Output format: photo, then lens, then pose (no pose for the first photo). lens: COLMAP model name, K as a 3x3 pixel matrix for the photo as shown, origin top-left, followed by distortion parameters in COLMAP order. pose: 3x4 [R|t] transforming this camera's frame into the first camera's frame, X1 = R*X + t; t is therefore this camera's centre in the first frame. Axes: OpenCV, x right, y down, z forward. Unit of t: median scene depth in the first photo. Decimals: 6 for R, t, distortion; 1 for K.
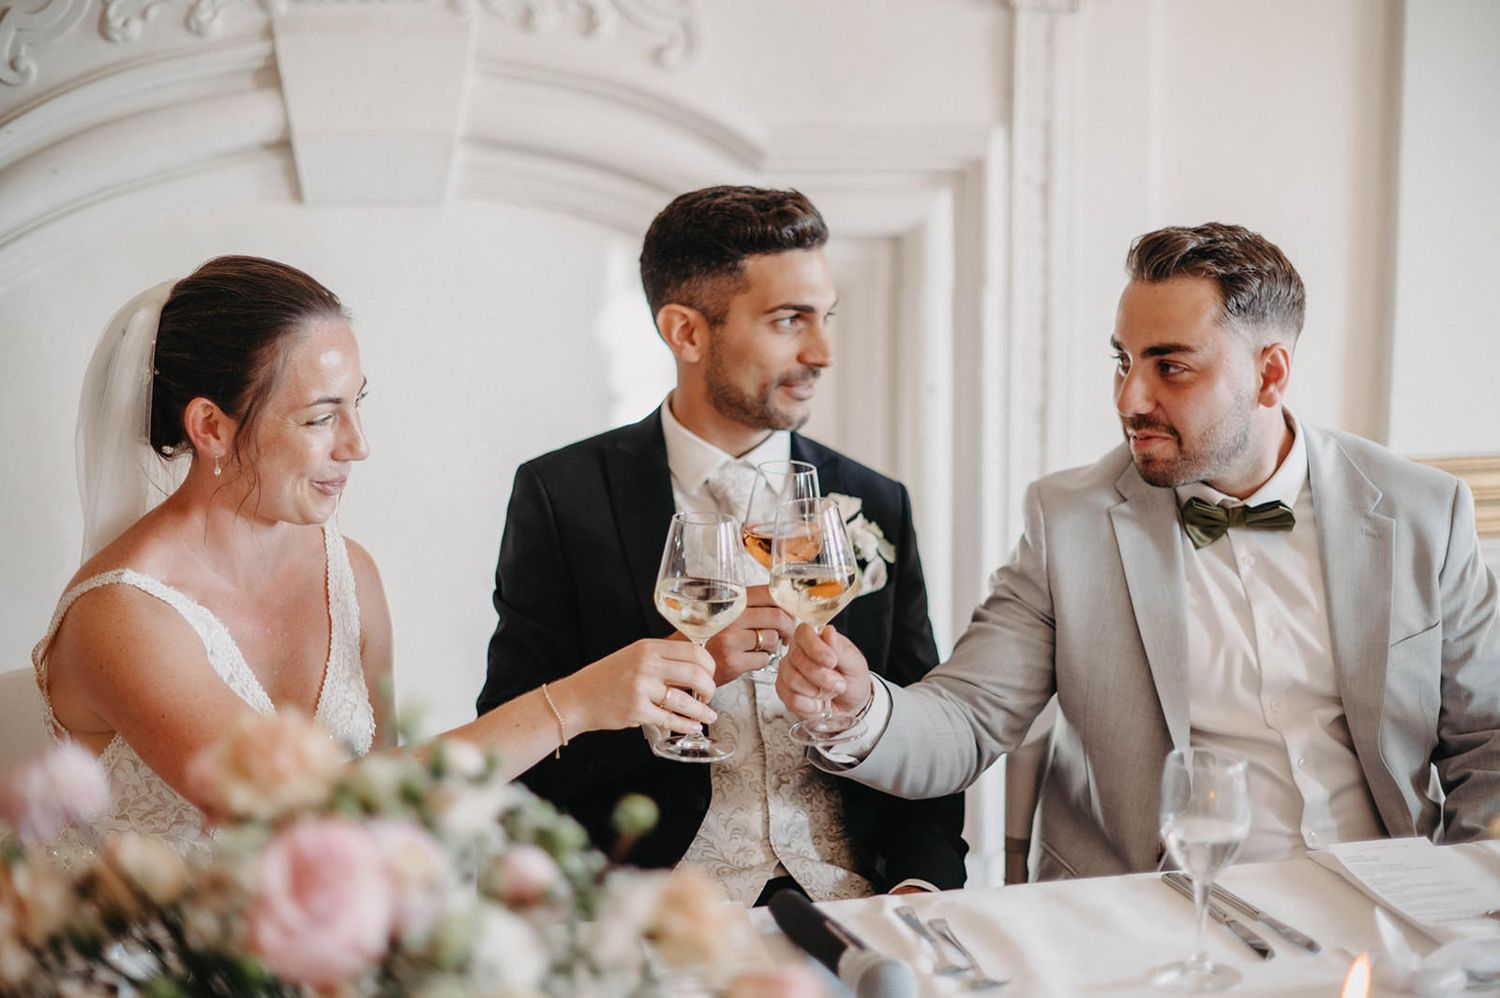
lens RADIAL K [[2243.8, 0, 748.0], [0, 2243.8, 499.8], [0, 0, 1]] dist [-0.001137, 0.000000]
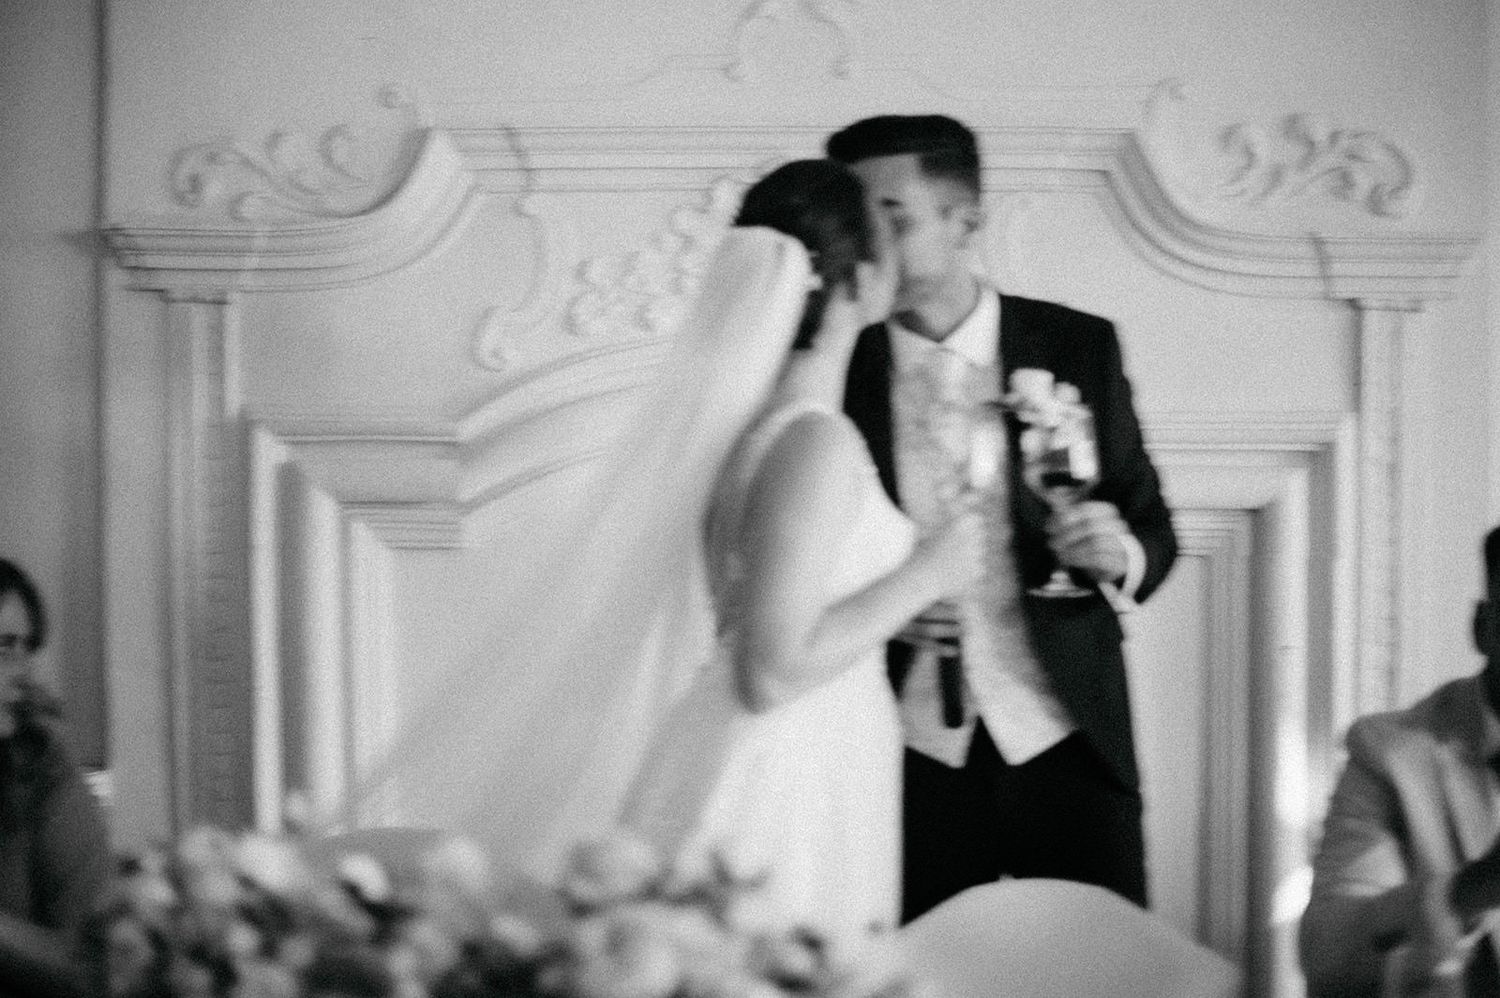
lens RADIAL K [[2243.8, 0, 751.2], [0, 2243.8, 497.8], [0, 0, 1]] dist [-0.001137, 0.000000]
pose [[0.975394, 0.020021, -0.219556, 0.068250], [-0.047228, 0.991724, -0.119383, 0.021977], [0.215349, 0.126814, 0.968268, -0.133310]]
